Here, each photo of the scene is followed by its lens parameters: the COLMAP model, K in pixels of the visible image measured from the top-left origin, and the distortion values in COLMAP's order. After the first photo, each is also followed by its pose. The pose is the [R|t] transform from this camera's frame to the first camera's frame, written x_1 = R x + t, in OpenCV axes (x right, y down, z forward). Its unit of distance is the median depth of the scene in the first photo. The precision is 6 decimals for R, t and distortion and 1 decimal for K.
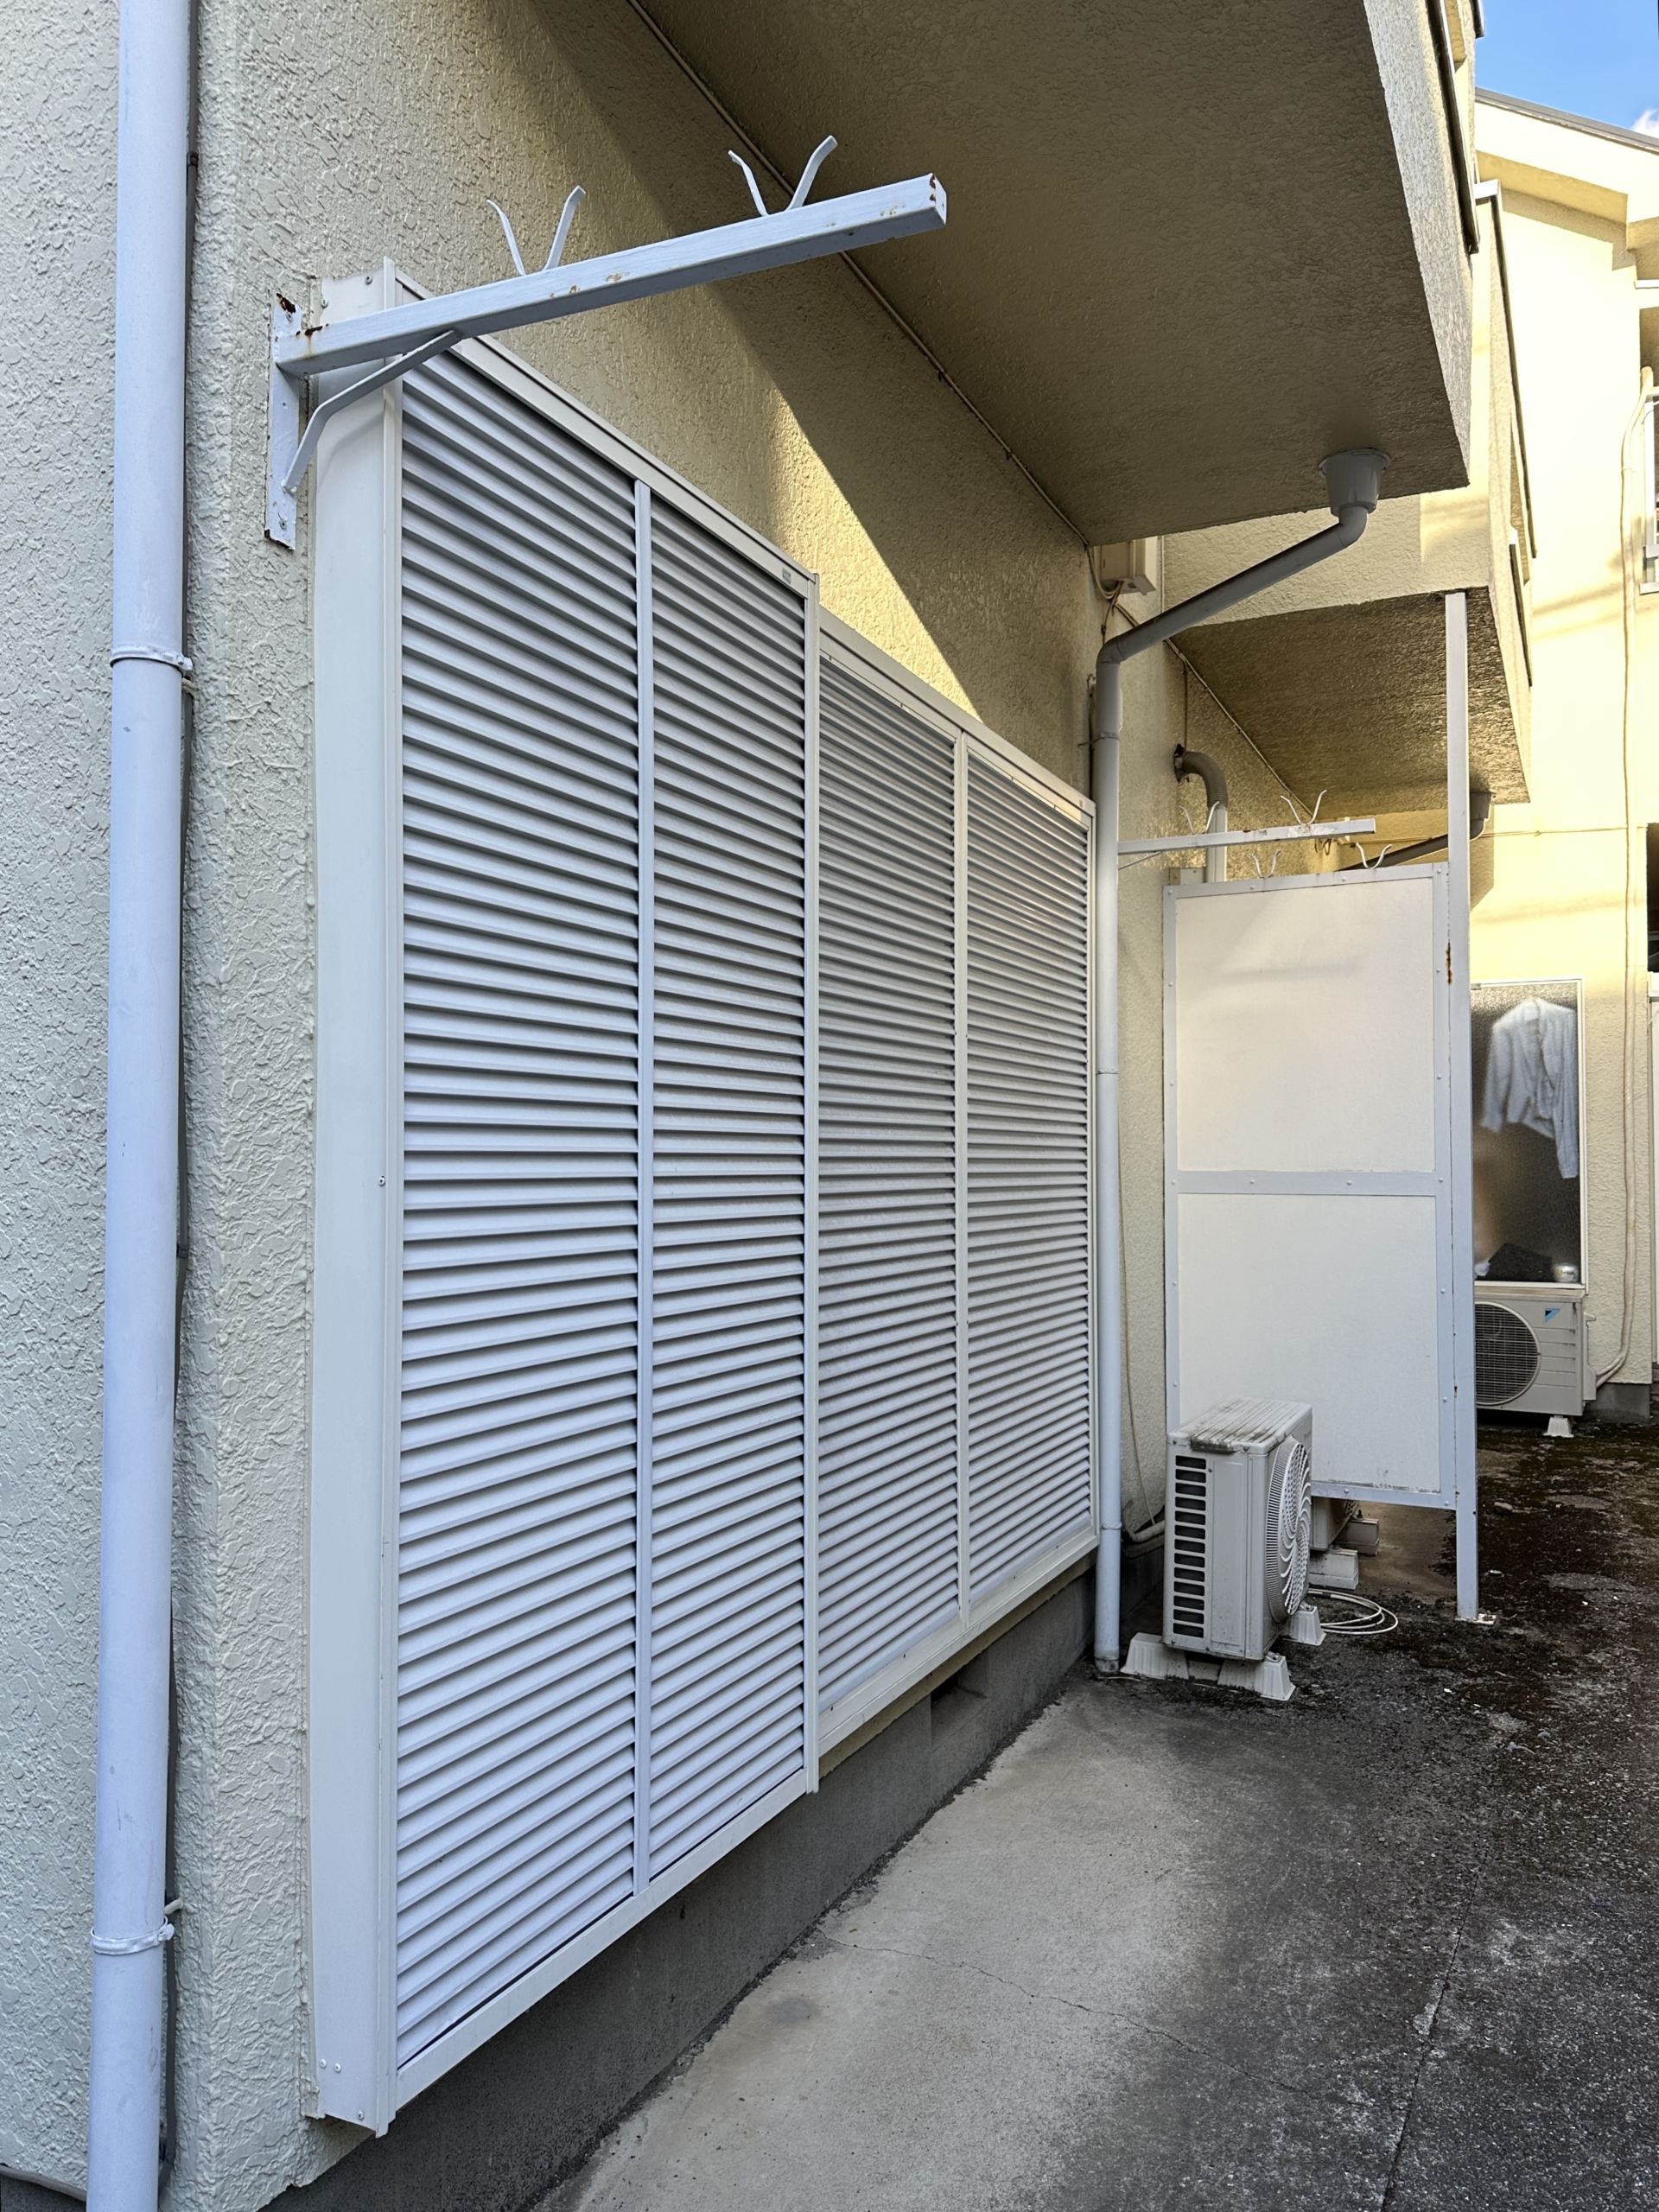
lens RADIAL K [[1573.2, 0, 829.5], [0, 1573.2, 1106.0], [0, 0, 1]] dist [0.068160, -0.078013]
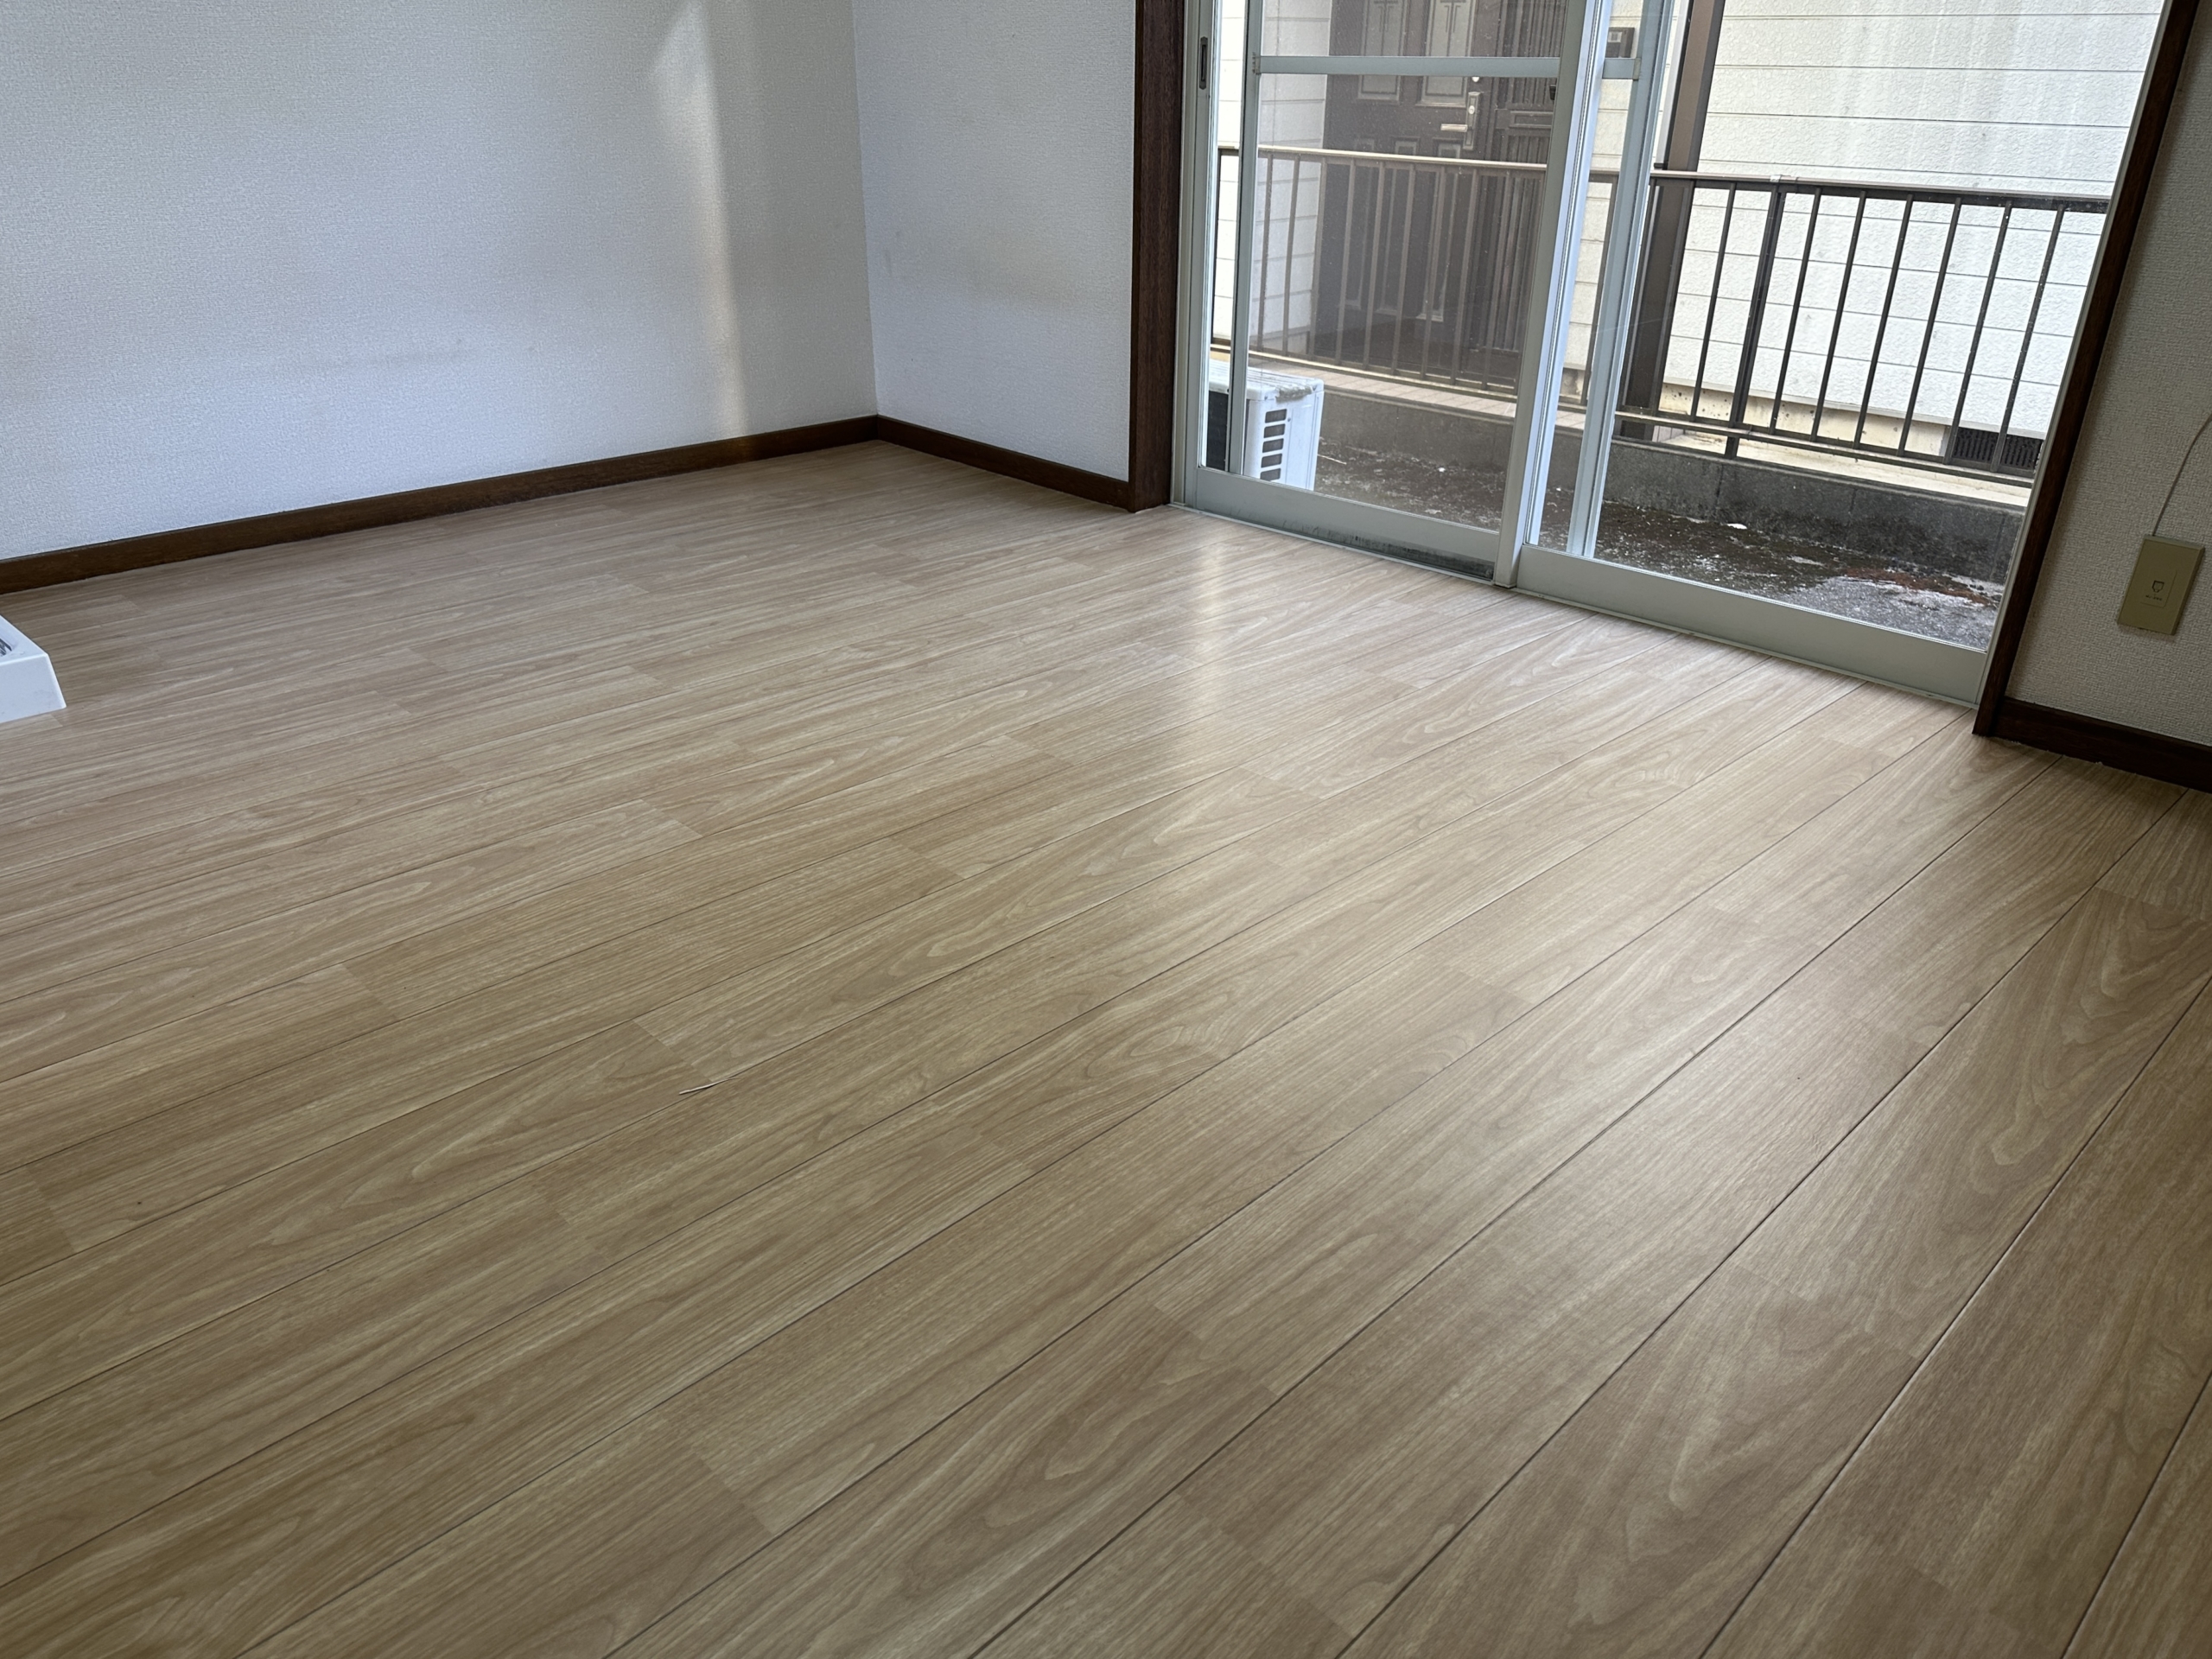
lens RADIAL K [[1573.2, 0, 1106.0], [0, 1573.2, 829.5], [0, 0, 1]] dist [0.068160, -0.078013]
pose [[0.362799, -0.410801, 0.836432, -0.686853], [-0.028430, 0.892290, 0.450566, 0.026434], [-0.931434, -0.187245, 0.312043, 0.760734]]
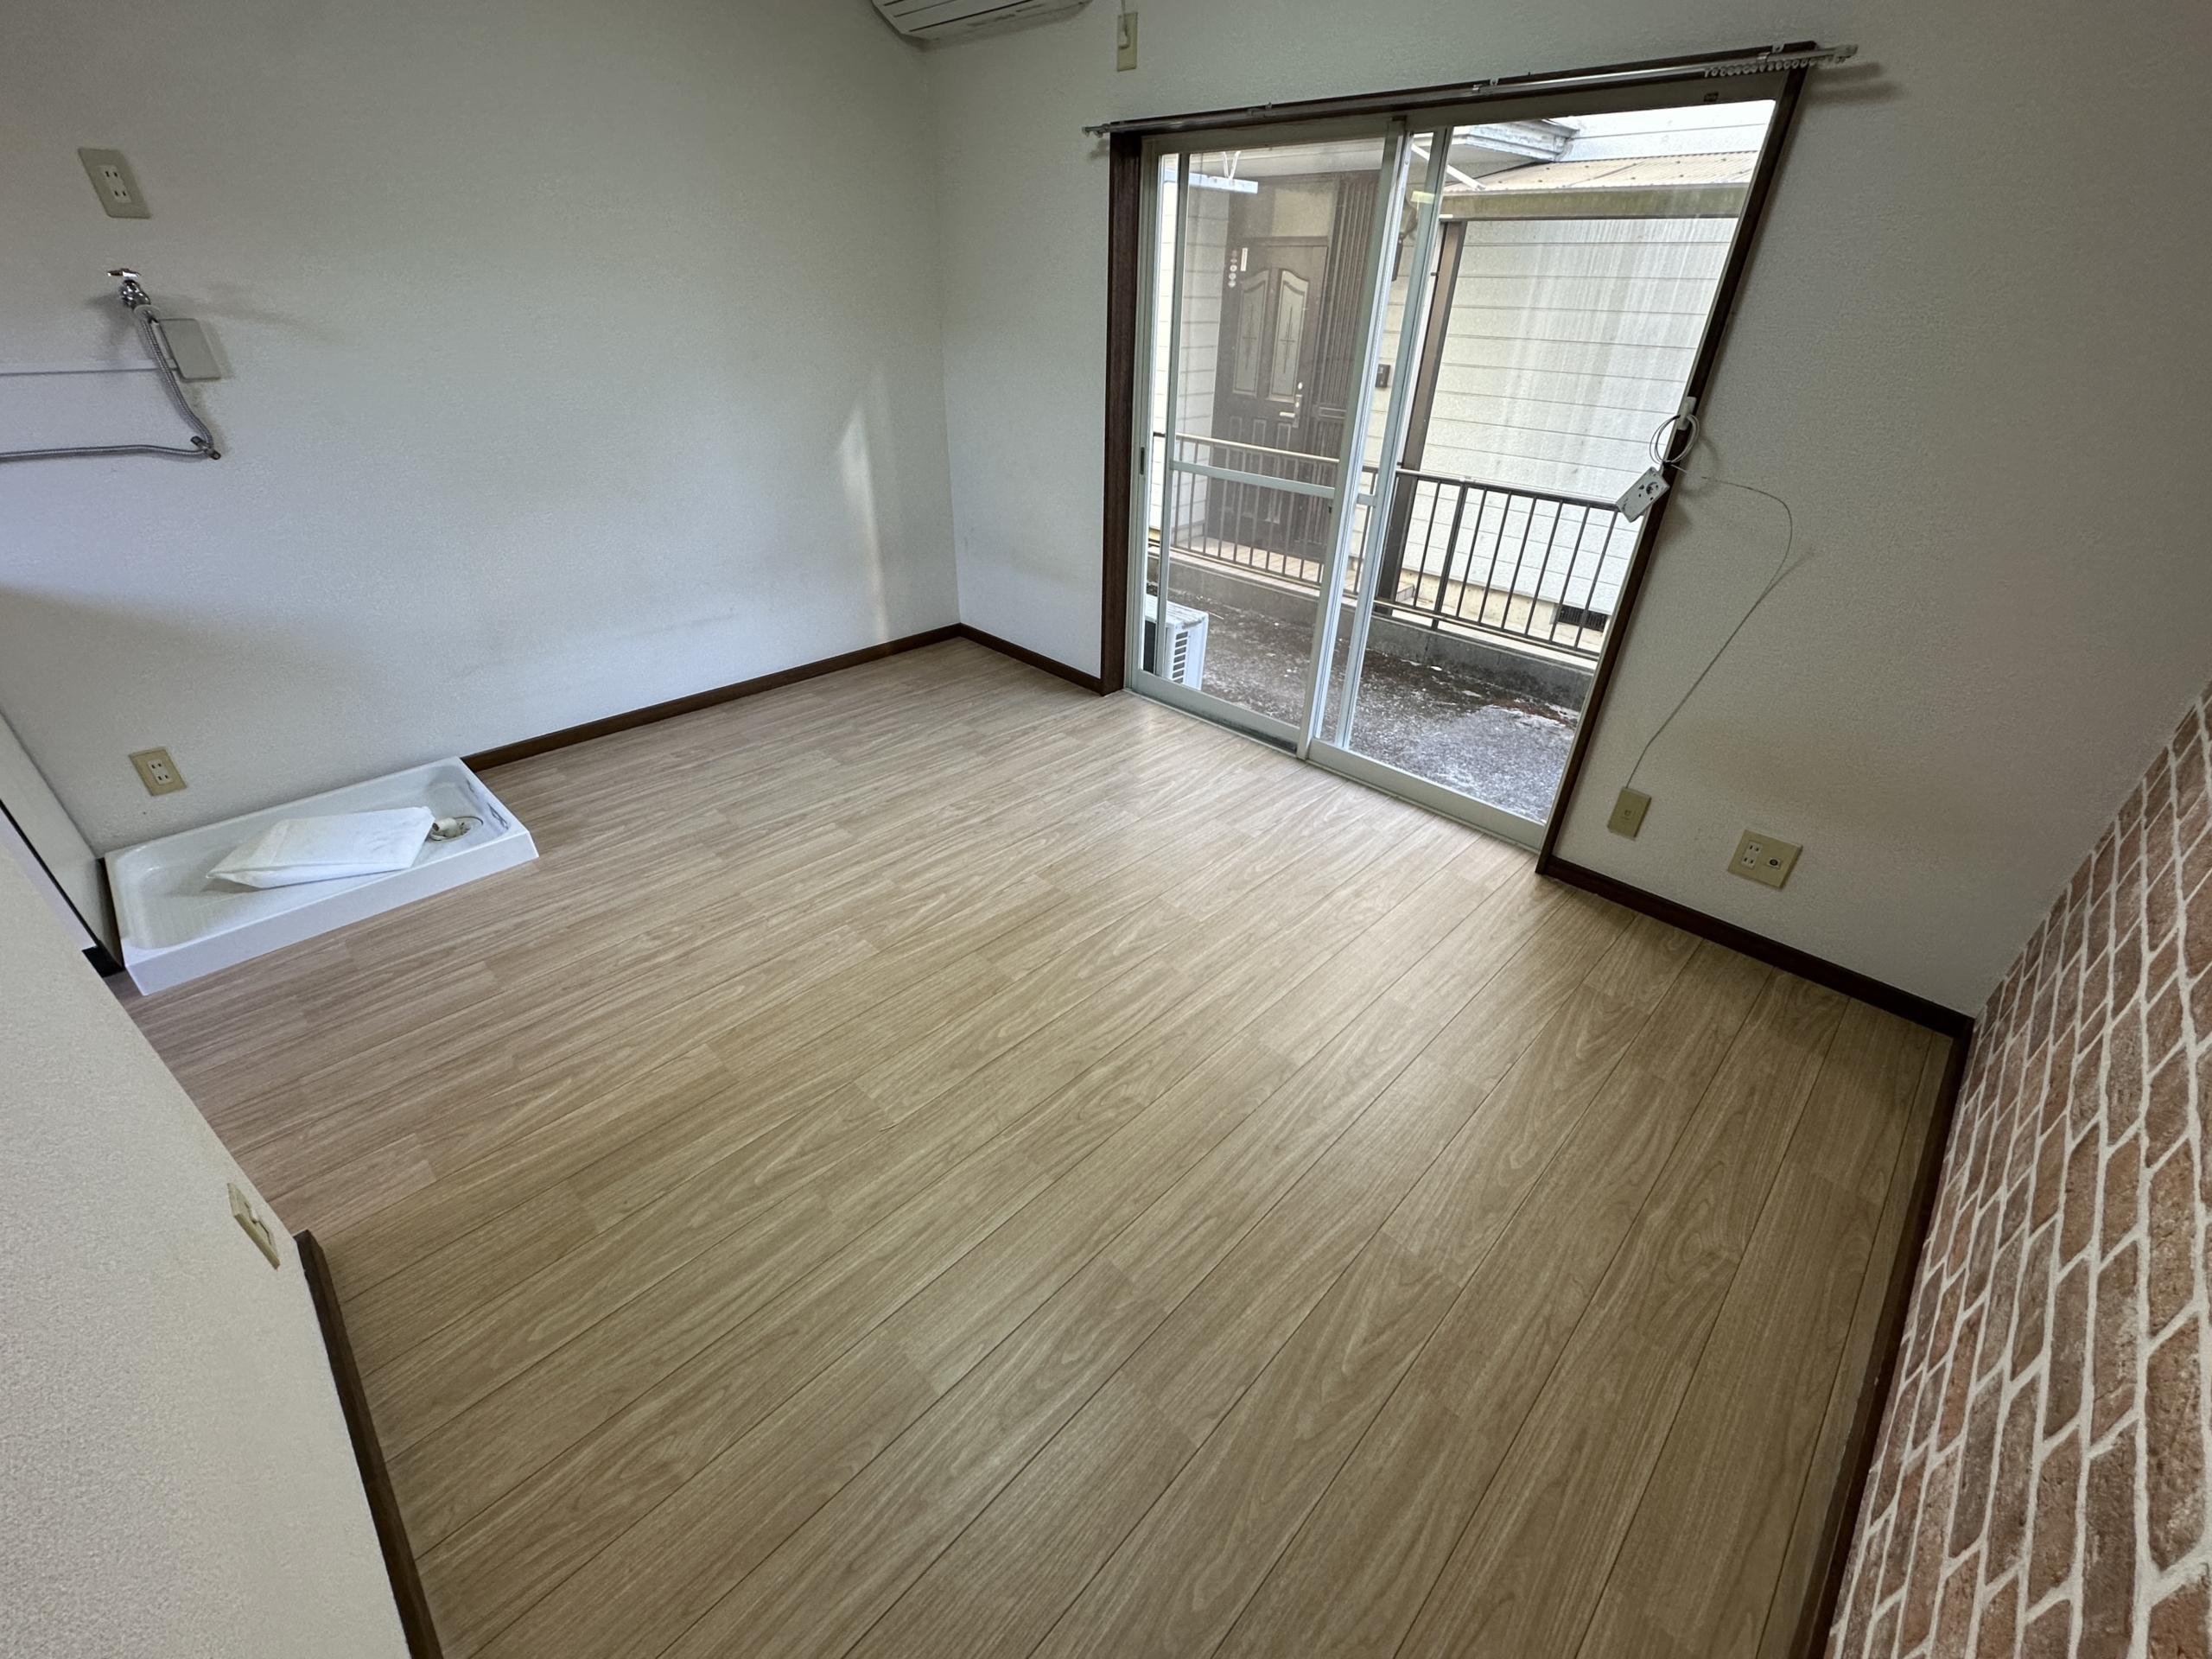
lens RADIAL K [[915.2, 0, 1104.2], [0, 915.2, 829.1], [0, 0, 1]] dist [0.007336, 0.000397]
pose [[0.347781, -0.483067, 0.803551, -0.683773], [-0.039450, 0.848753, 0.527316, -0.110568], [-0.936745, -0.215090, 0.276123, 0.767397]]
